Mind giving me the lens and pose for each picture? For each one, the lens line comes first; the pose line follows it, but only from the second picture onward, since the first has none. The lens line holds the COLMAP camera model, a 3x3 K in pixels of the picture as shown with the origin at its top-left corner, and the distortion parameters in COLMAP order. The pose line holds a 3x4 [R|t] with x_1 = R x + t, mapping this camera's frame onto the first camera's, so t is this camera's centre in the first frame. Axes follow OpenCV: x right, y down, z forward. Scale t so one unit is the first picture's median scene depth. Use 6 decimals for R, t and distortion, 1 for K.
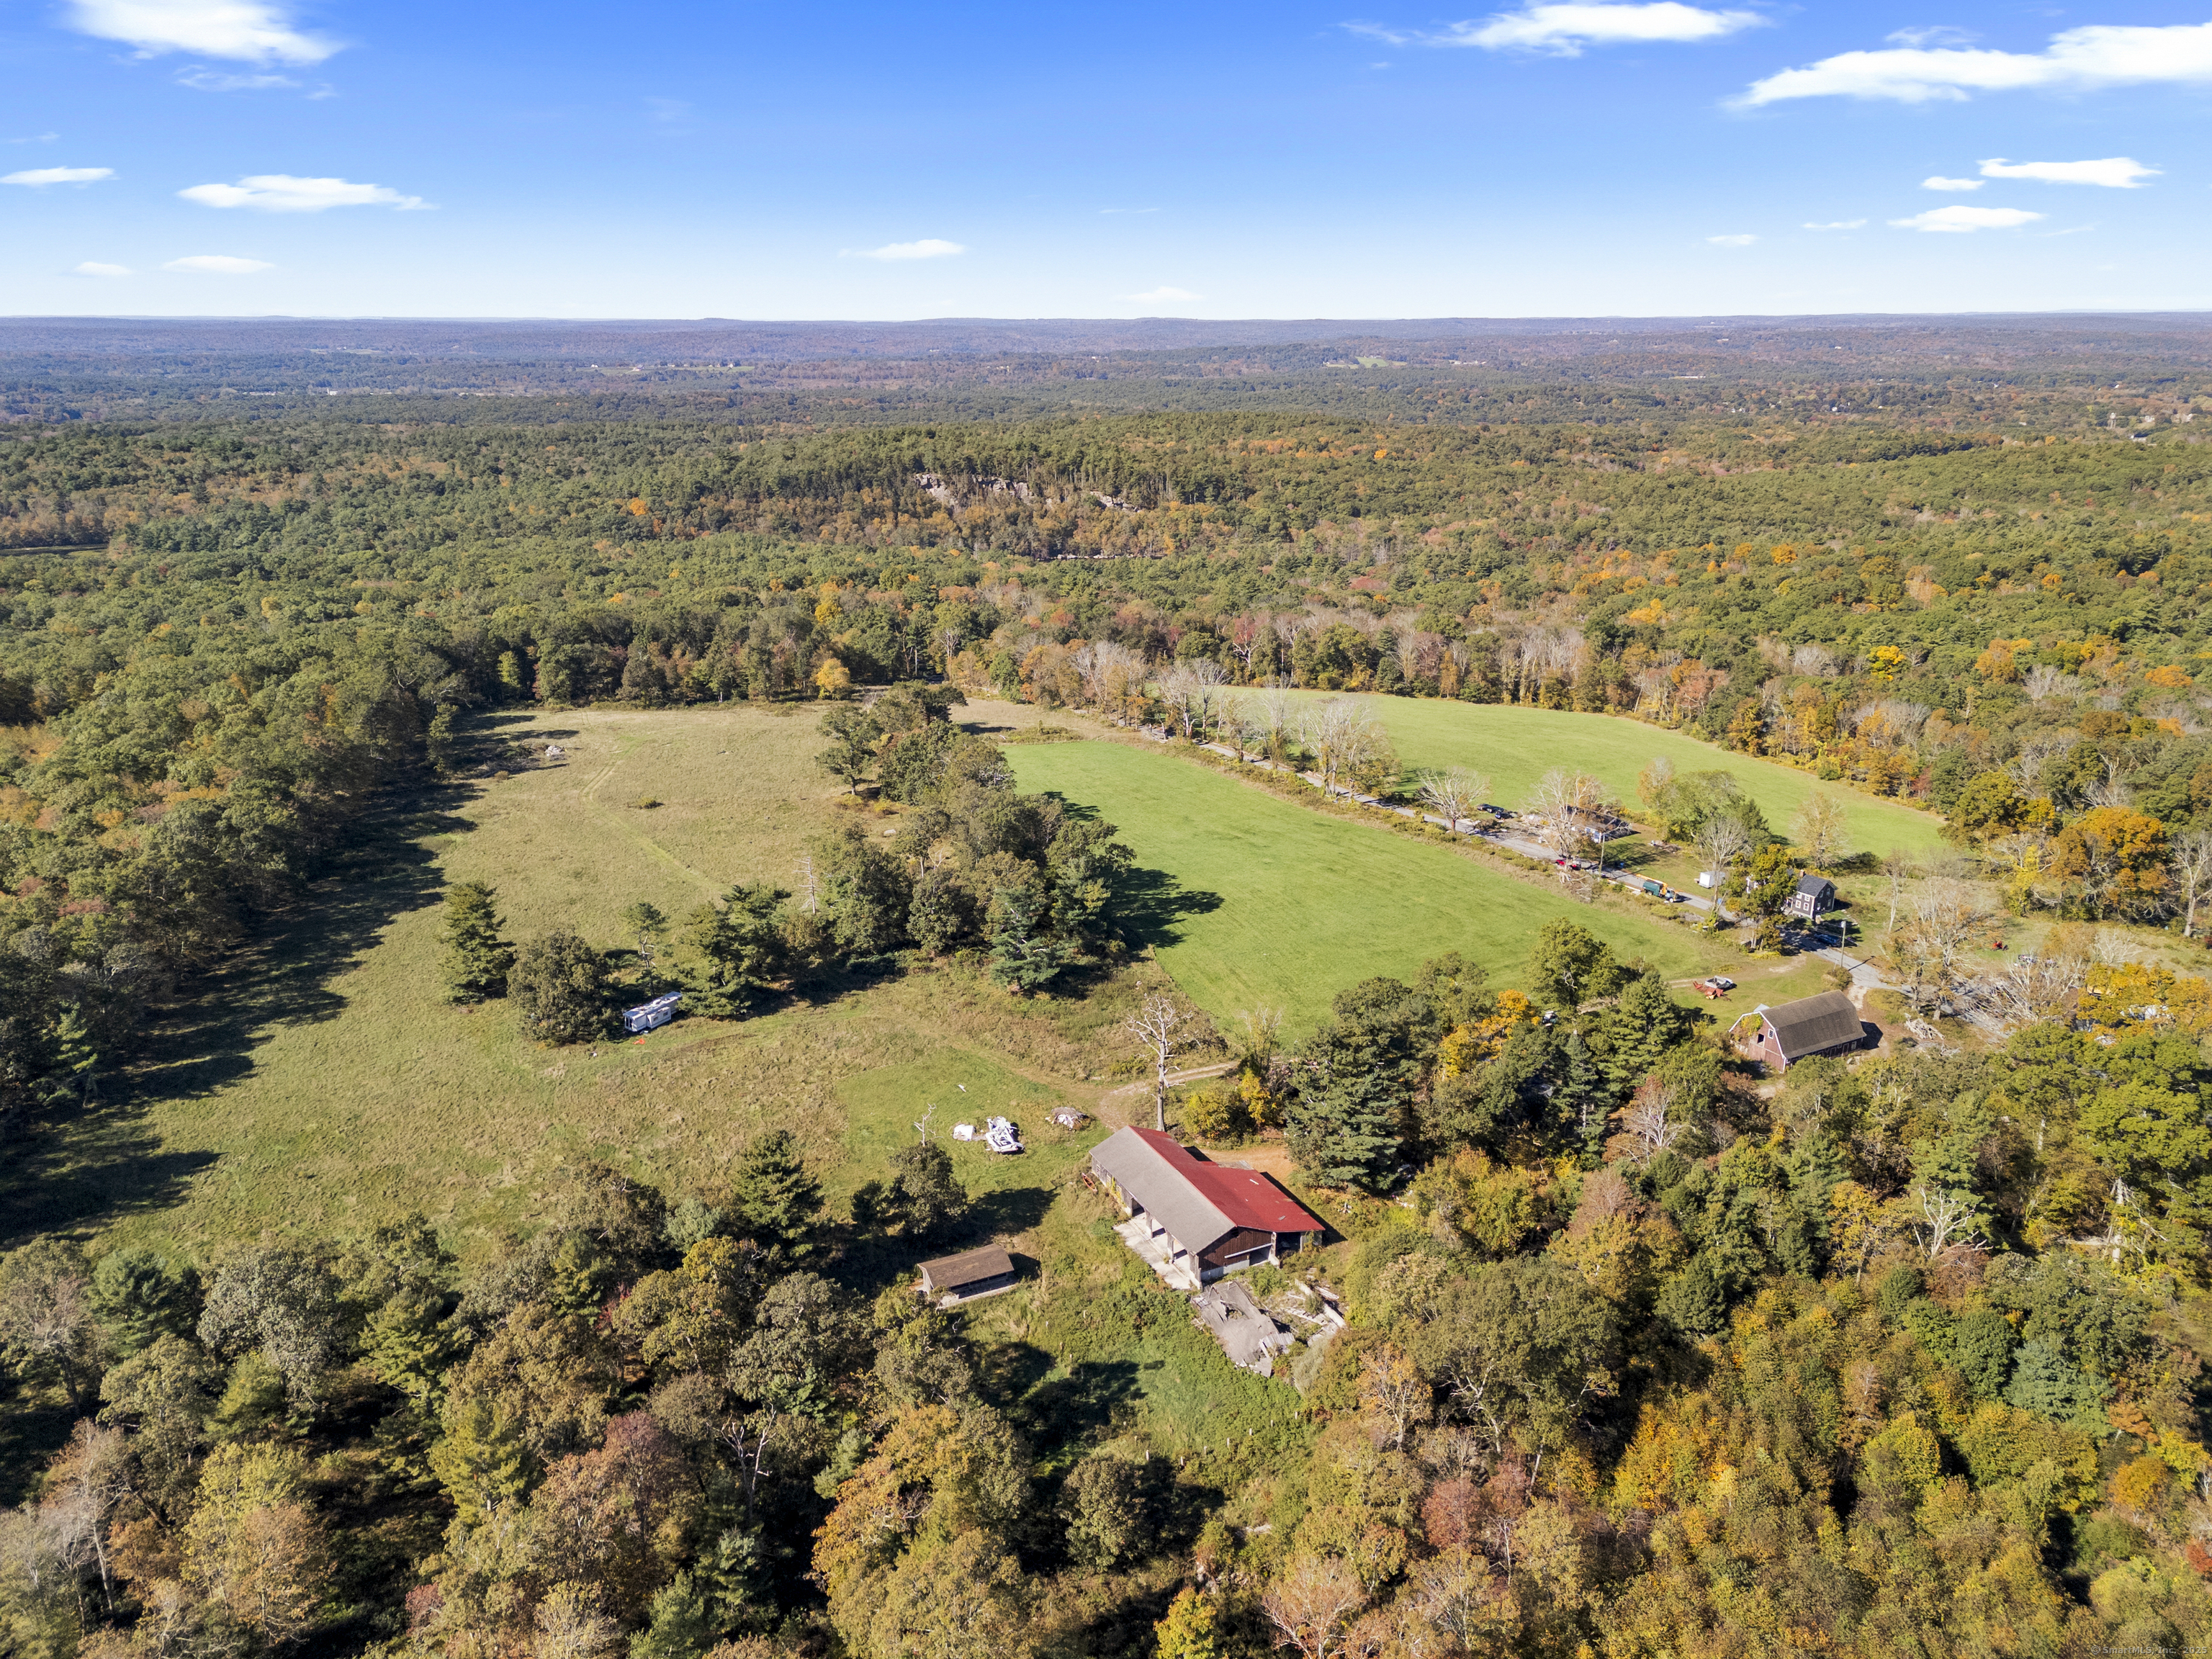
lens RADIAL K [[1615.7, 0, 1106.0], [0, 1615.7, 829.5], [0, 0, 1]] dist [0.115462, -0.131958]
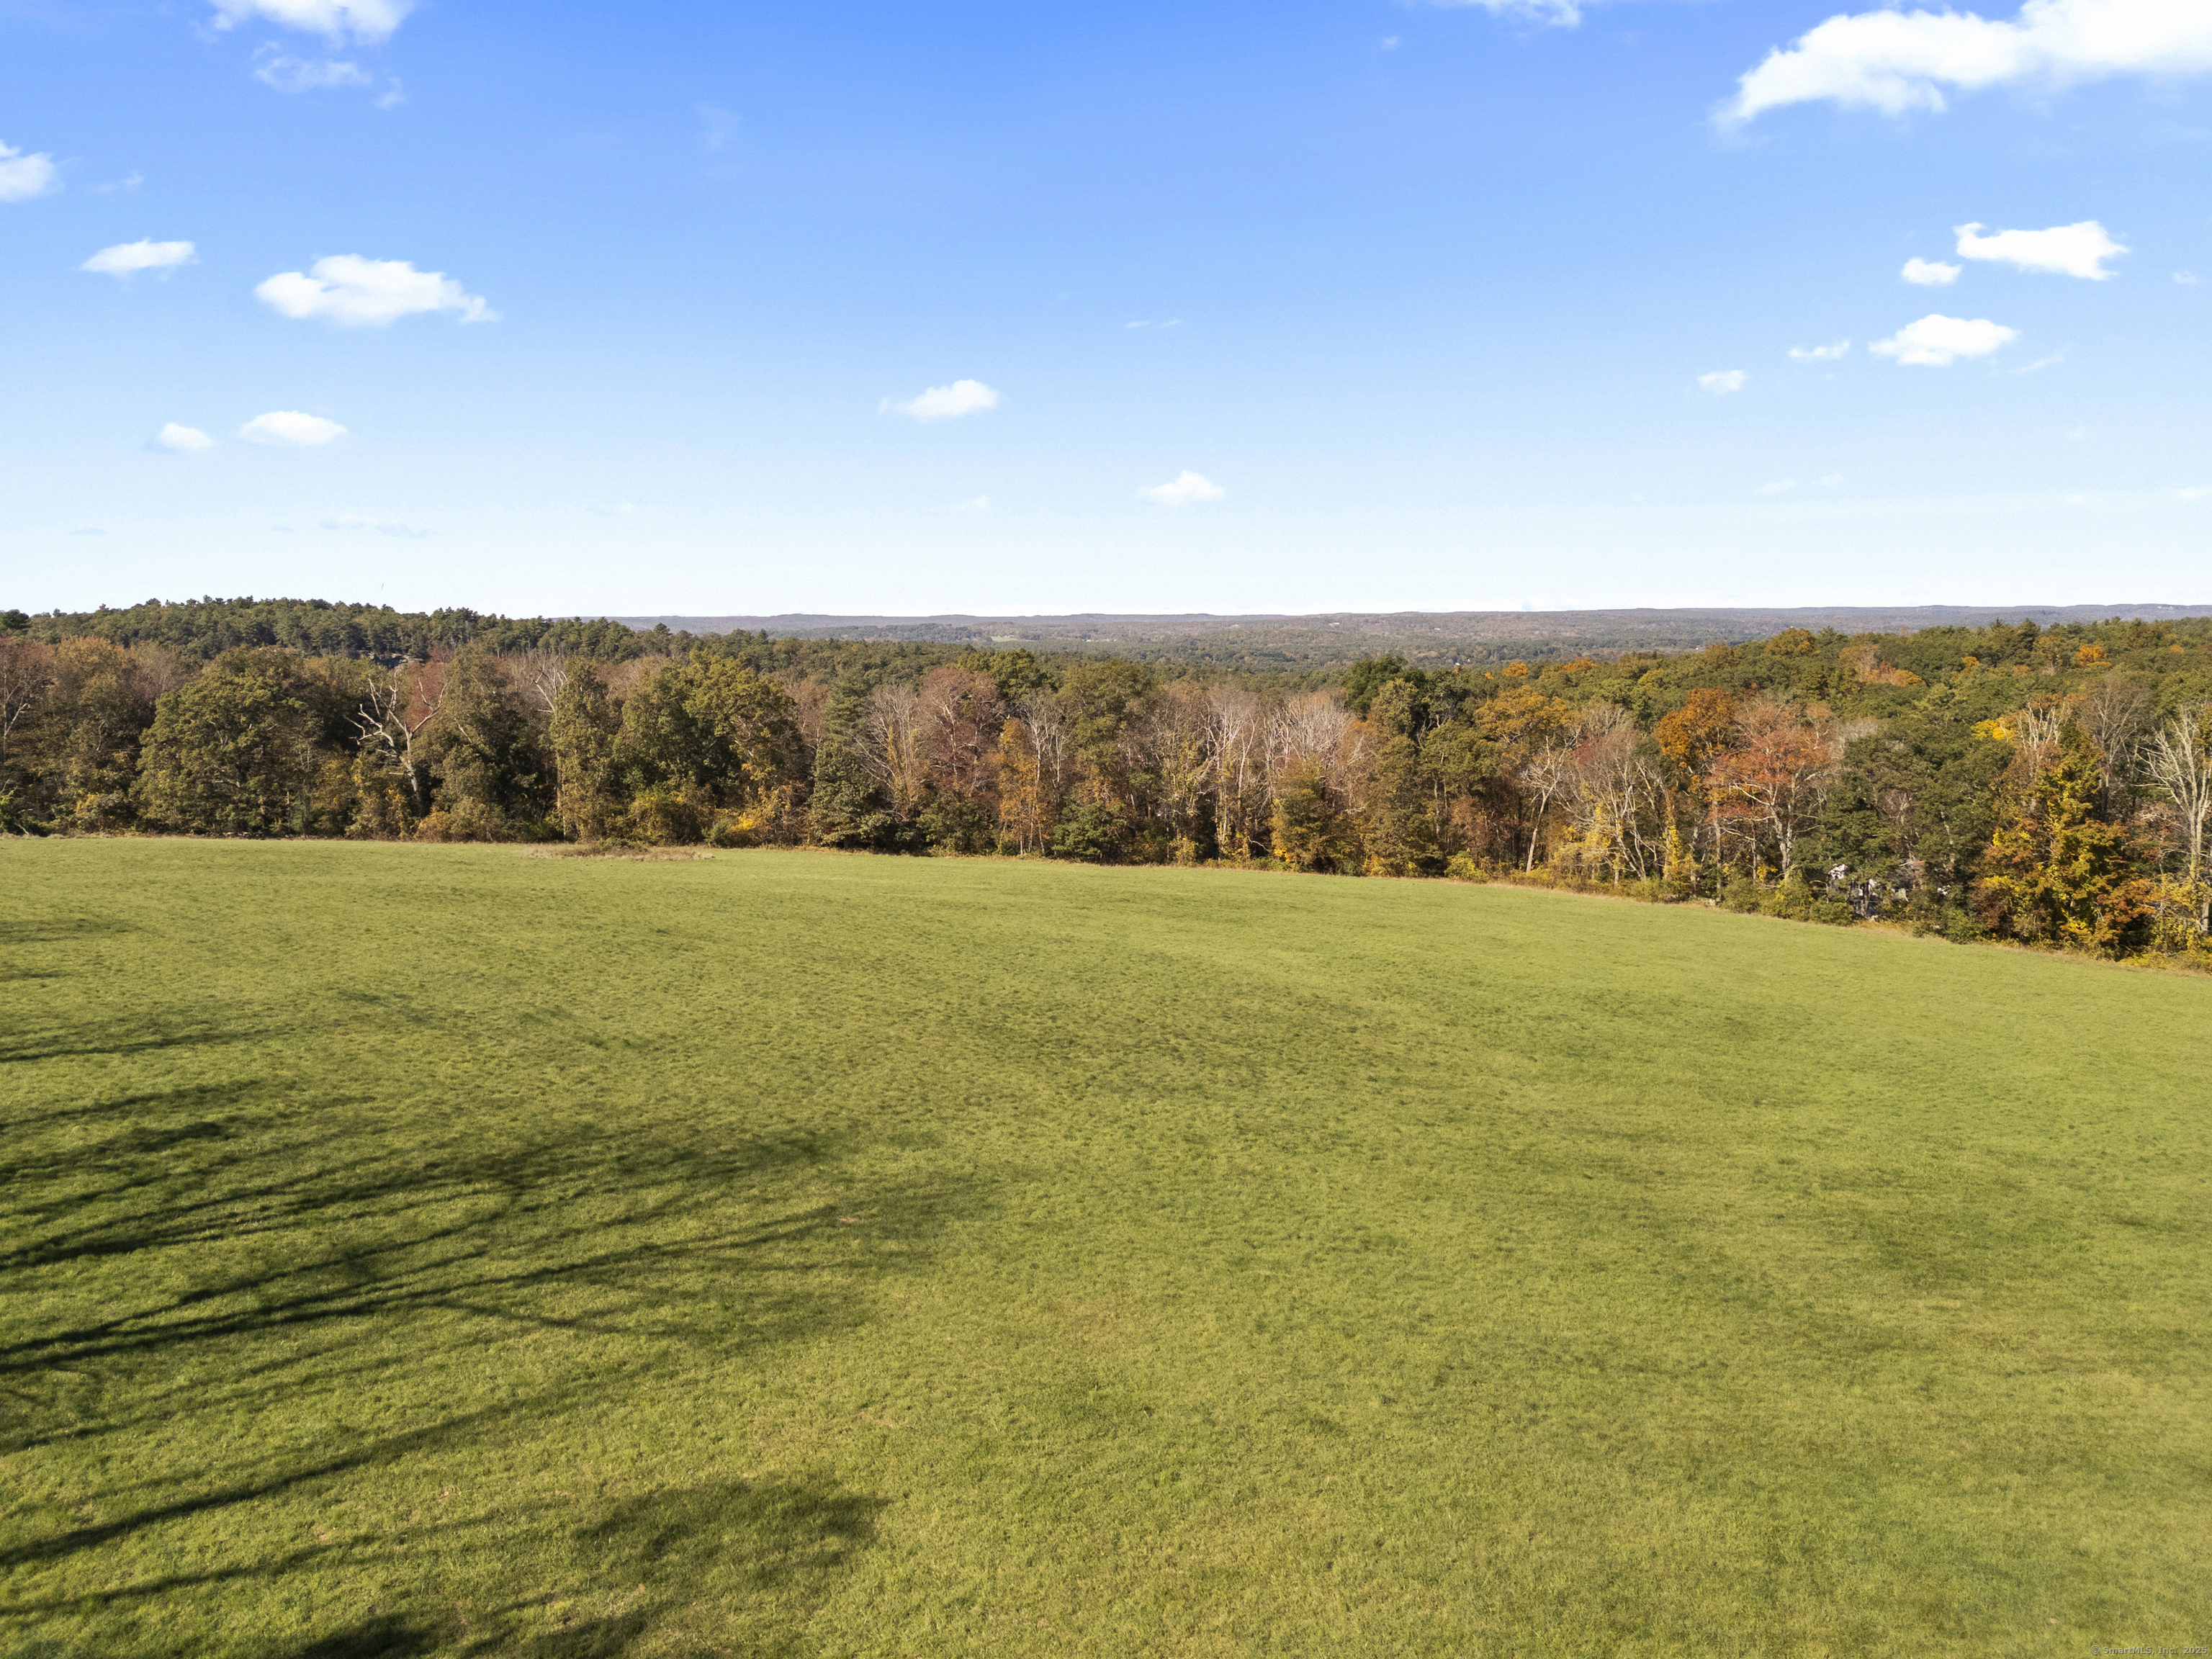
lens RADIAL K [[1621.0, 0, 1104.8], [0, 1621.0, 820.9], [0, 0, 1]] dist [0.079941, -0.063393]
pose [[0.978040, -0.031690, 0.205993, 0.076572], [0.068755, 0.982101, -0.175357, -0.012678], [-0.196749, 0.185669, 0.962713, 0.323099]]
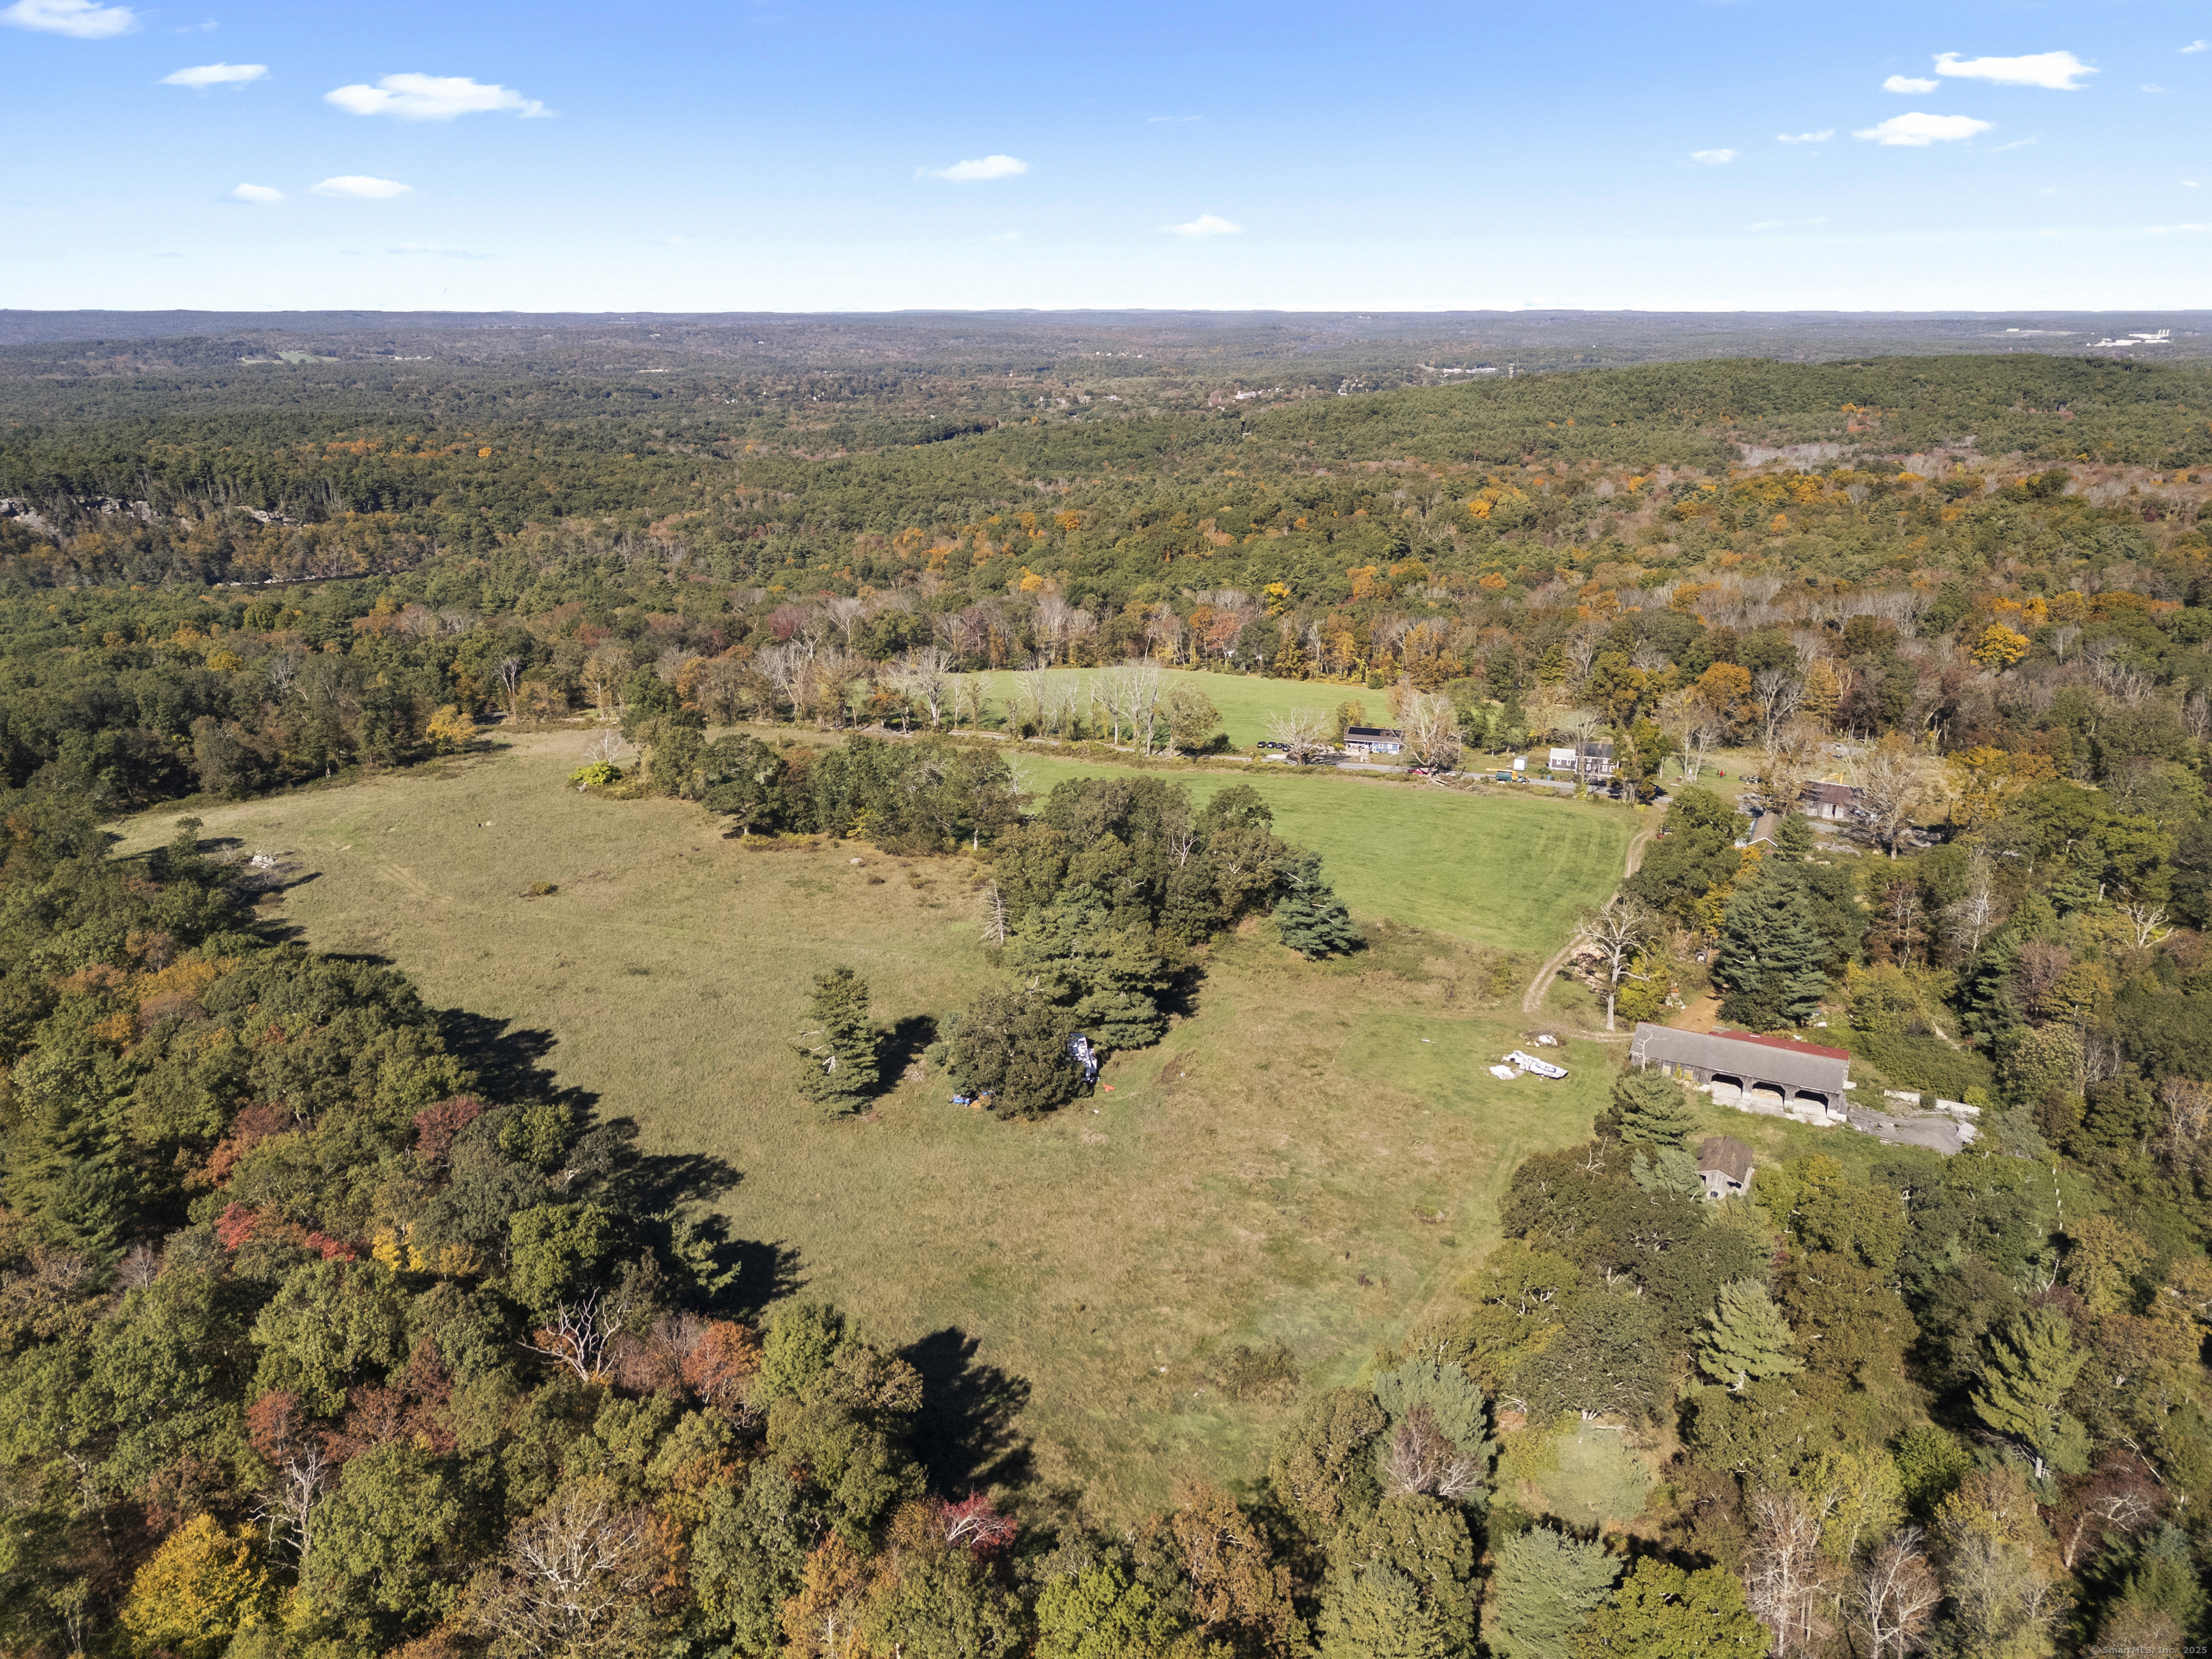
lens RADIAL K [[1615.7, 0, 1106.0], [0, 1615.7, 829.5], [0, 0, 1]] dist [0.115462, -0.131958]
pose [[0.810292, -0.179522, 0.557852, -0.160872], [0.178563, 0.982291, 0.056744, -0.012748], [-0.558159, 0.053633, 0.827999, 0.051819]]
